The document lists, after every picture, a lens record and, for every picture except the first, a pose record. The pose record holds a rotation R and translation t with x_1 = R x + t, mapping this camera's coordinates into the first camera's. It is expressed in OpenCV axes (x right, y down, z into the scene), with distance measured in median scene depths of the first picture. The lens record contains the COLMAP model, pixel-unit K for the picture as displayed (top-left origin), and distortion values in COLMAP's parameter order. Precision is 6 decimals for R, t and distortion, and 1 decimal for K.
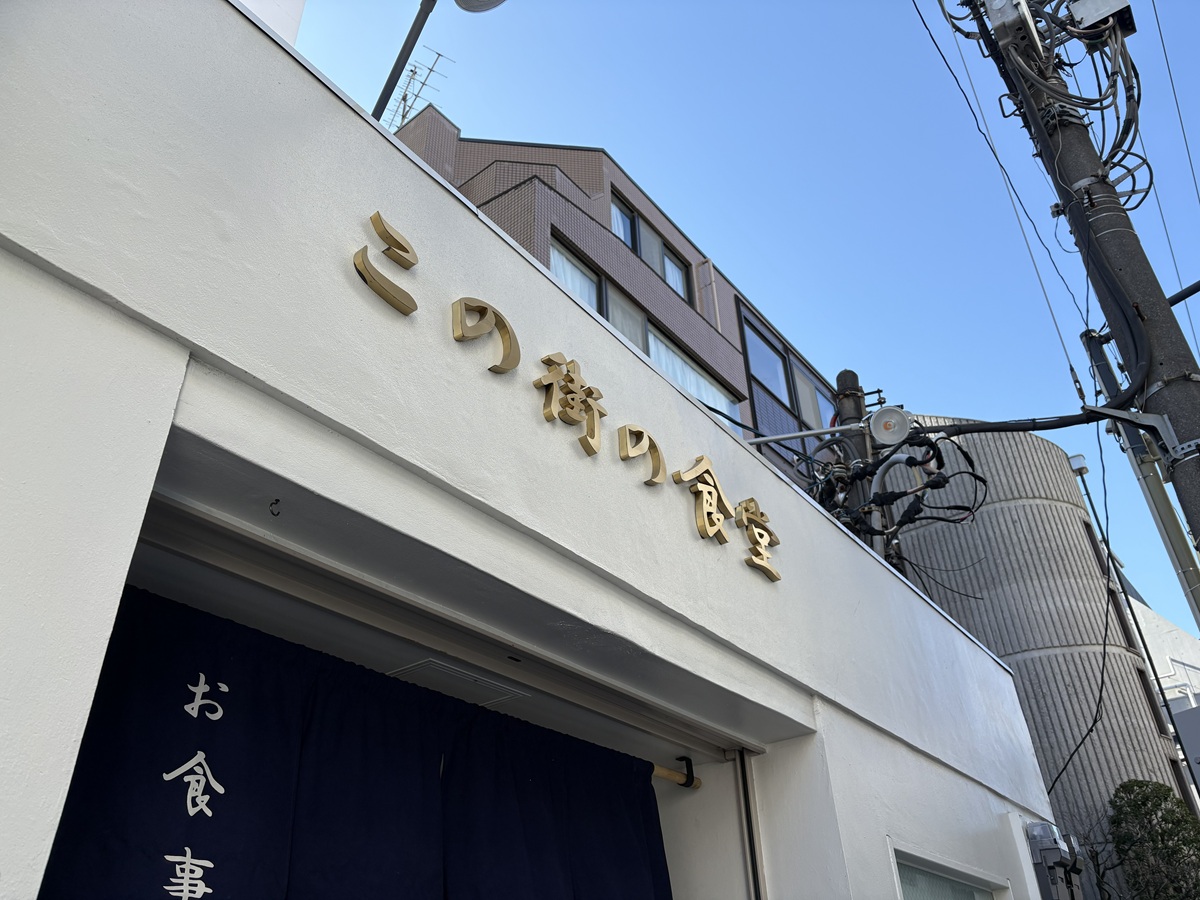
lens RADIAL K [[924.7, 0, 596.1], [0, 924.7, 453.0], [0, 0, 1]] dist [0.015776, -0.000048]
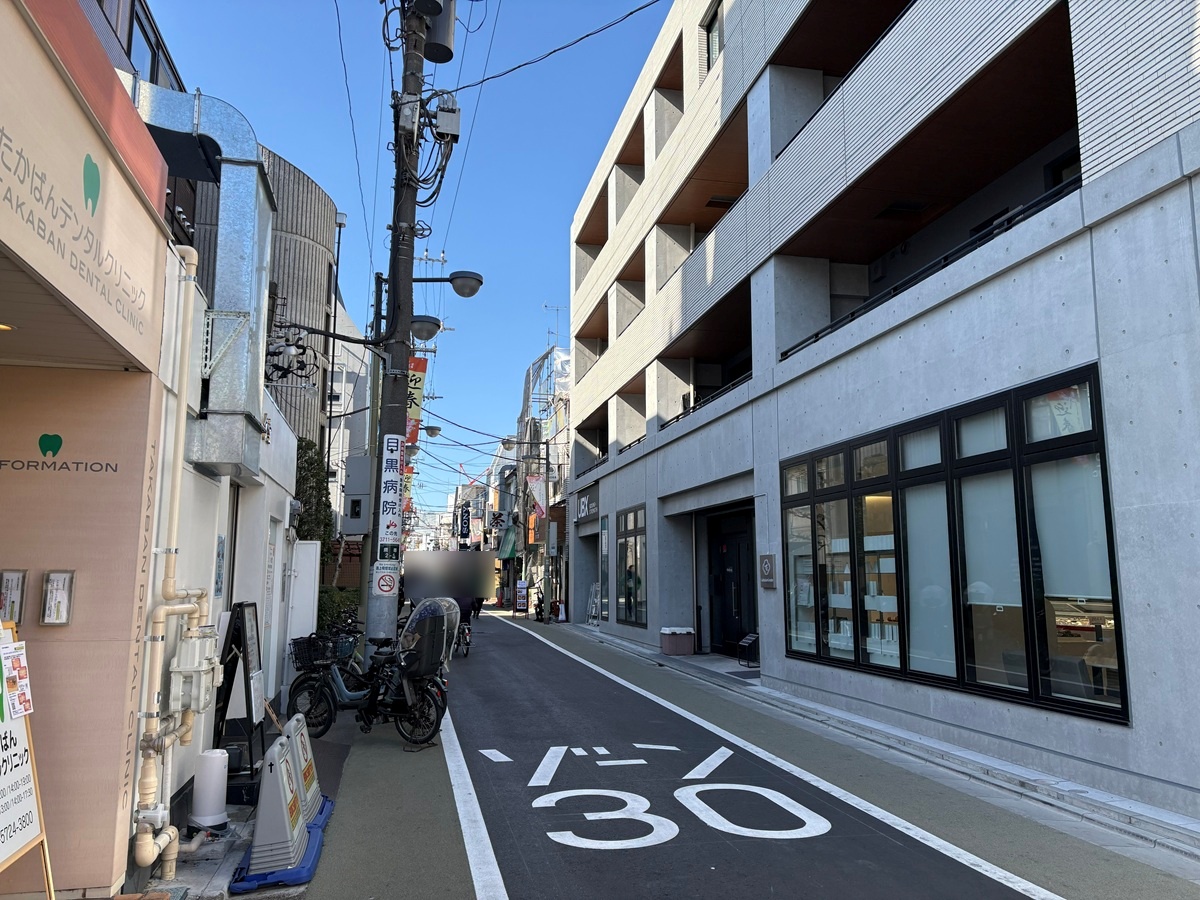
lens RADIAL K [[924.7, 0, 598.9], [0, 924.7, 446.5], [0, 0, 1]] dist [0.015776, -0.000048]
pose [[0.646190, 0.143189, 0.749624, -0.241834], [-0.438287, 0.873739, 0.210914, -0.169270], [-0.624775, -0.464841, 0.627359, -0.288614]]
